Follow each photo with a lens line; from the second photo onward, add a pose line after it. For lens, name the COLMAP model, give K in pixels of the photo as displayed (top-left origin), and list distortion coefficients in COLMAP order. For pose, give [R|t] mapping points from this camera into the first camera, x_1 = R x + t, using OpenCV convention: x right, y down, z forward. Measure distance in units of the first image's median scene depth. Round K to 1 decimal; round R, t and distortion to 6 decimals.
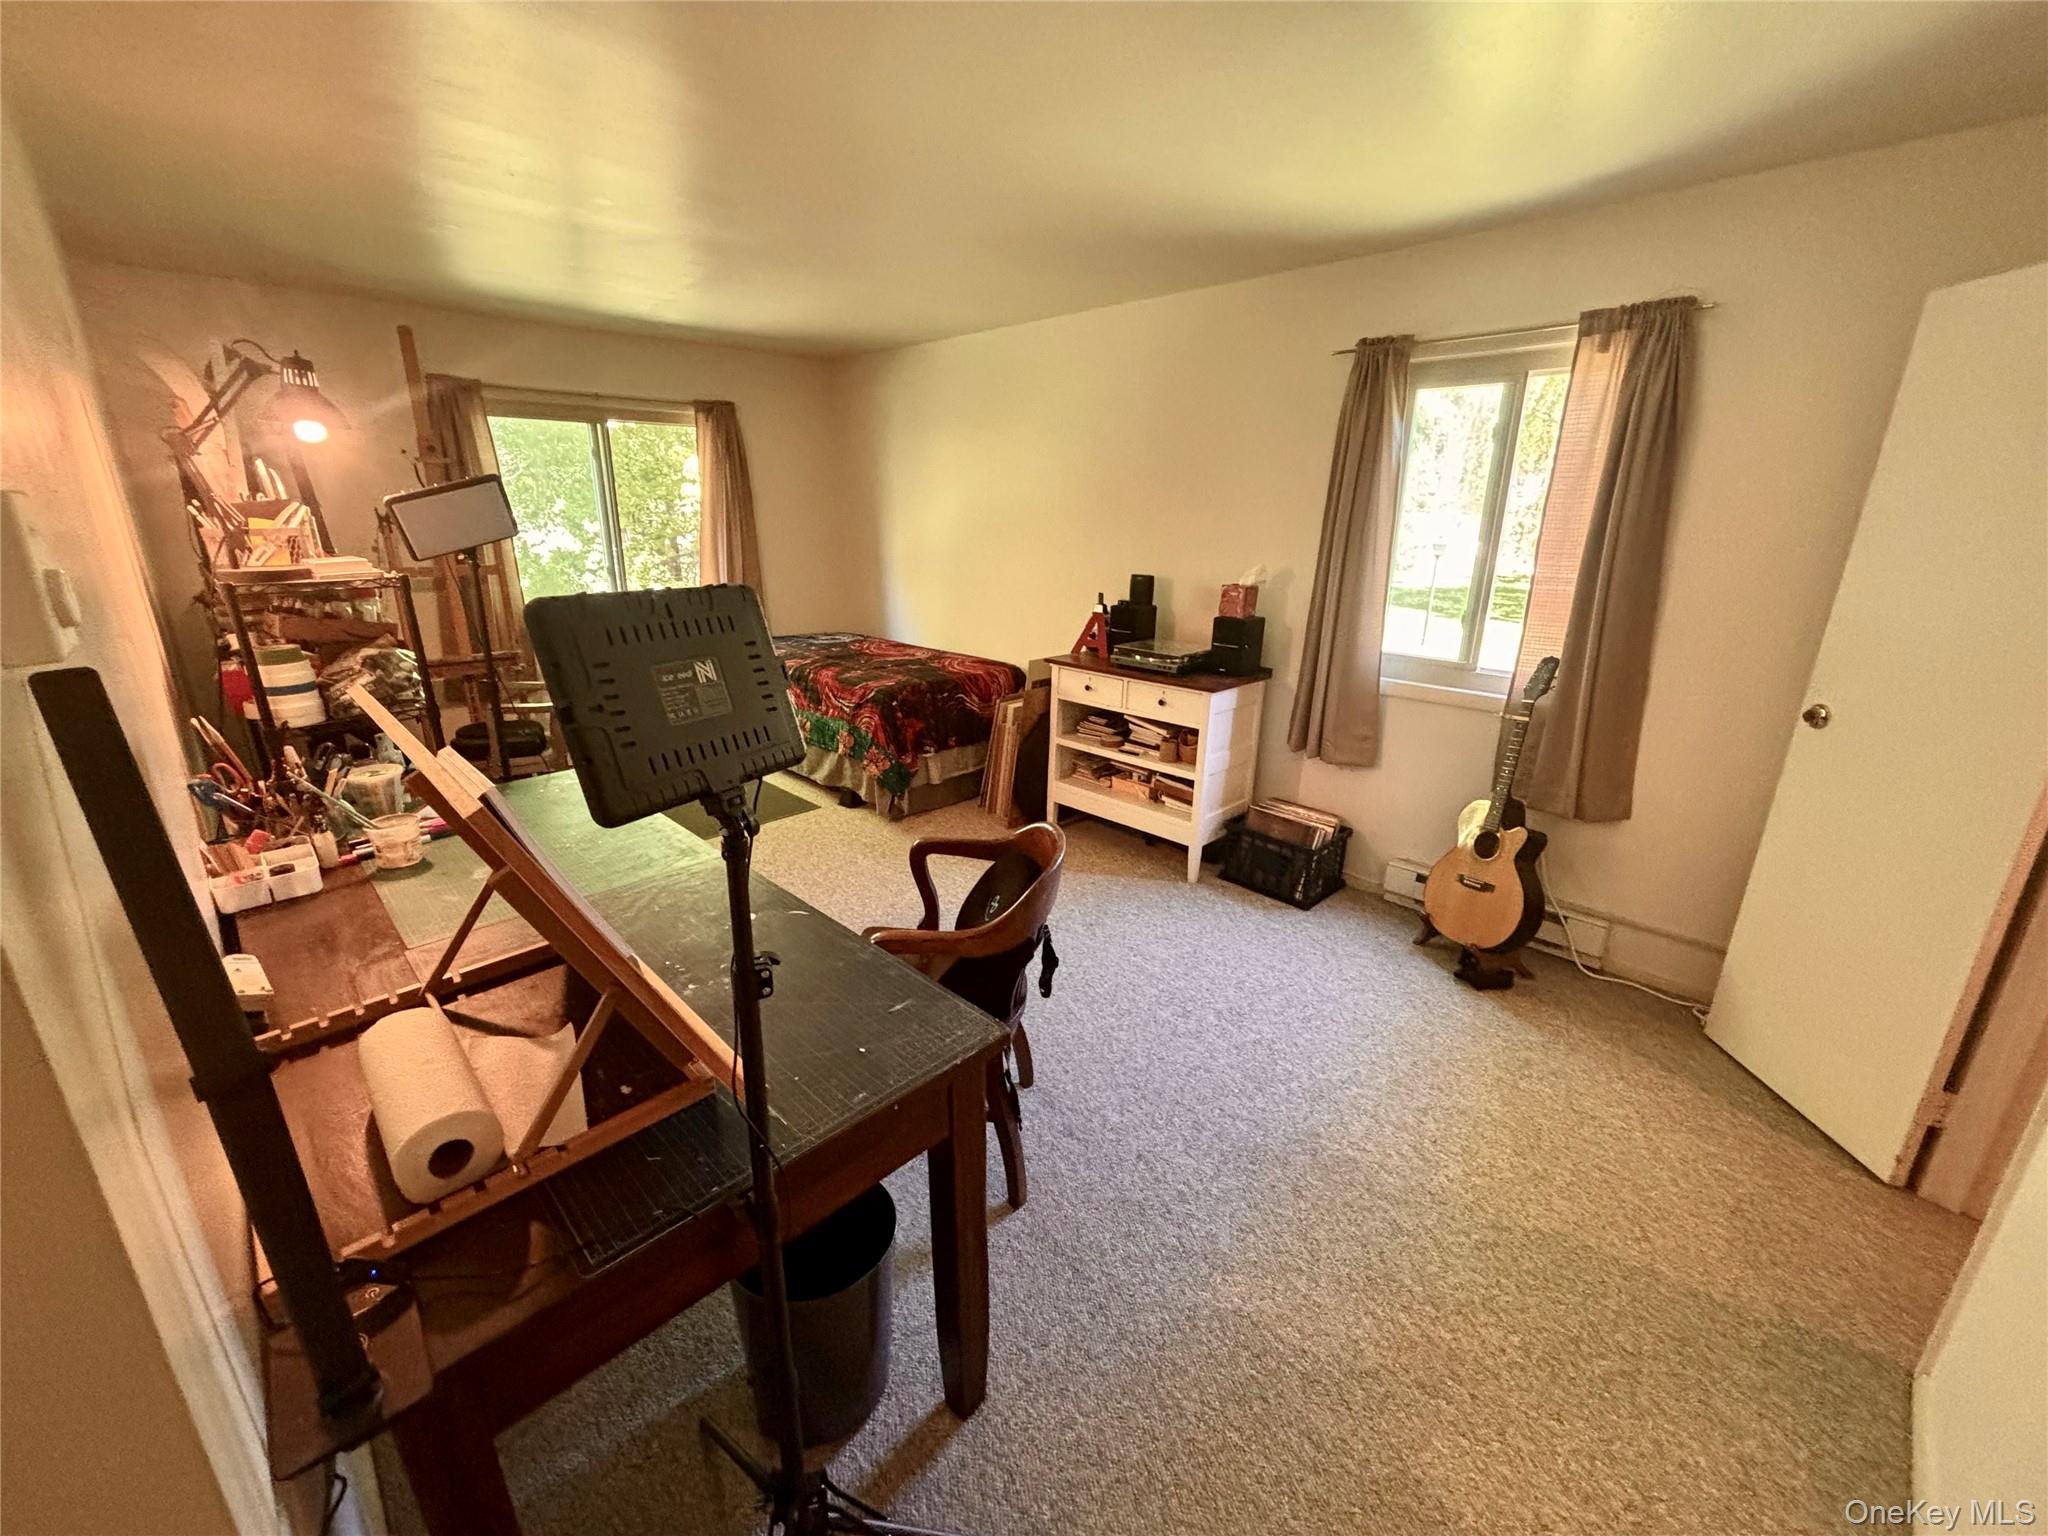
lens RADIAL K [[839.2, 0, 1025.4], [0, 839.2, 764.4], [0, 0, 1]] dist [0.006790, 0.001814]
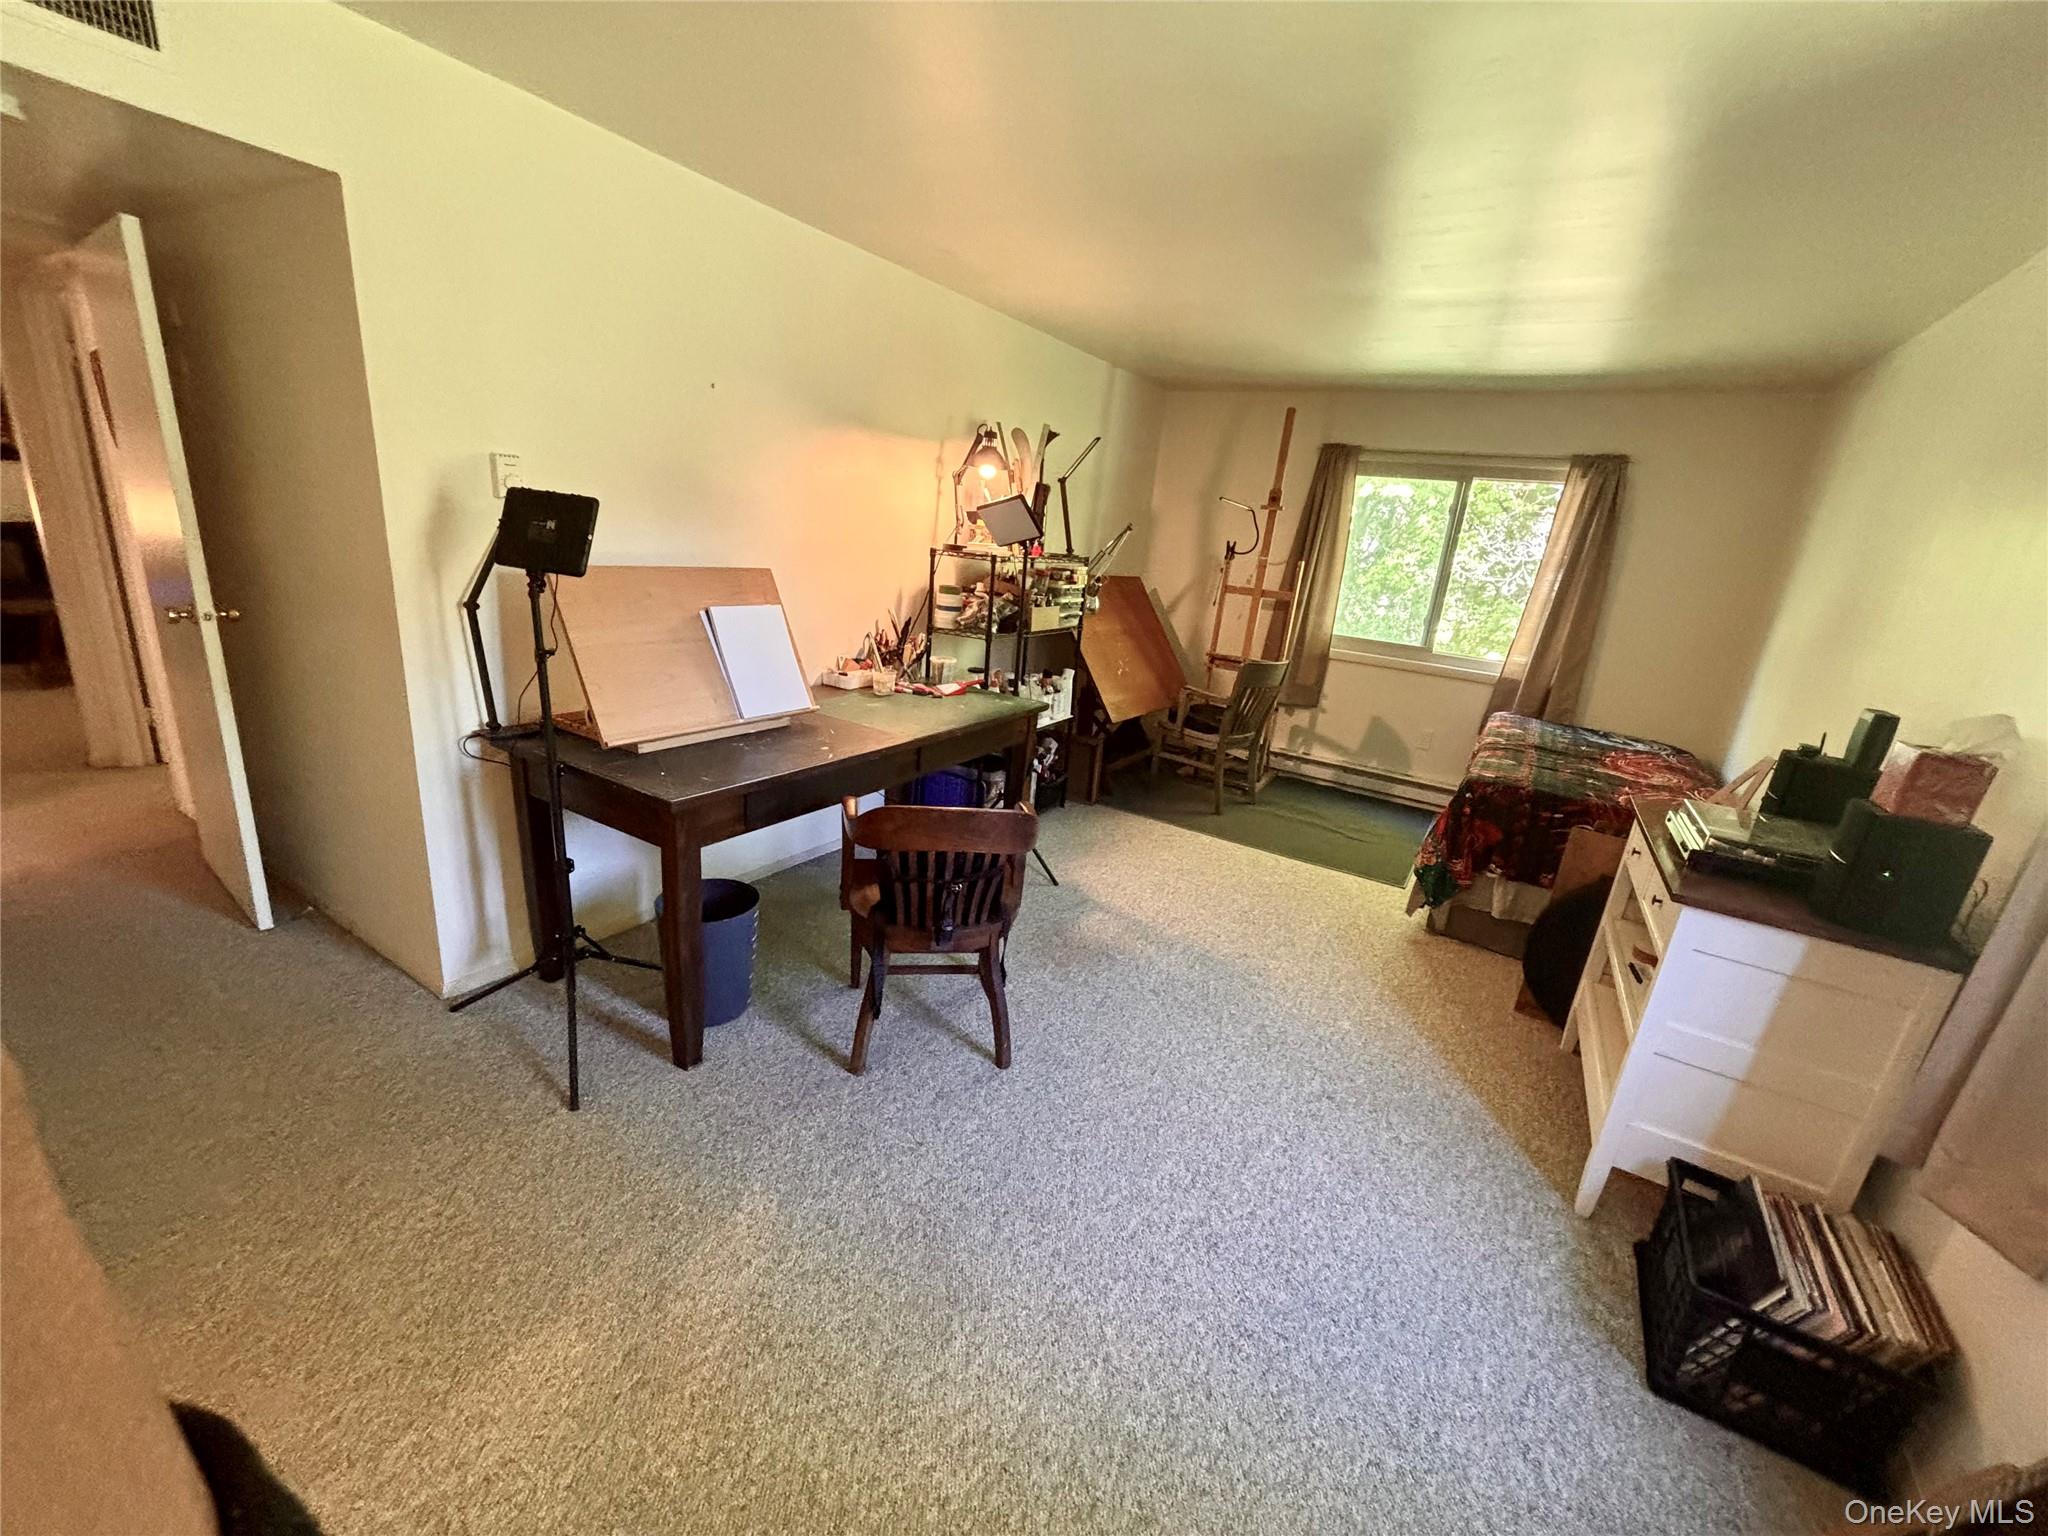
lens RADIAL K [[826.2, 0, 1026.1], [0, 826.2, 779.4], [0, 0, 1]] dist [-0.000817, 0.003183]
pose [[0.231407, 0.300133, -0.925403, 0.488363], [-0.371820, 0.906292, 0.200957, -0.088941], [0.899000, 0.297581, 0.321318, 0.345796]]
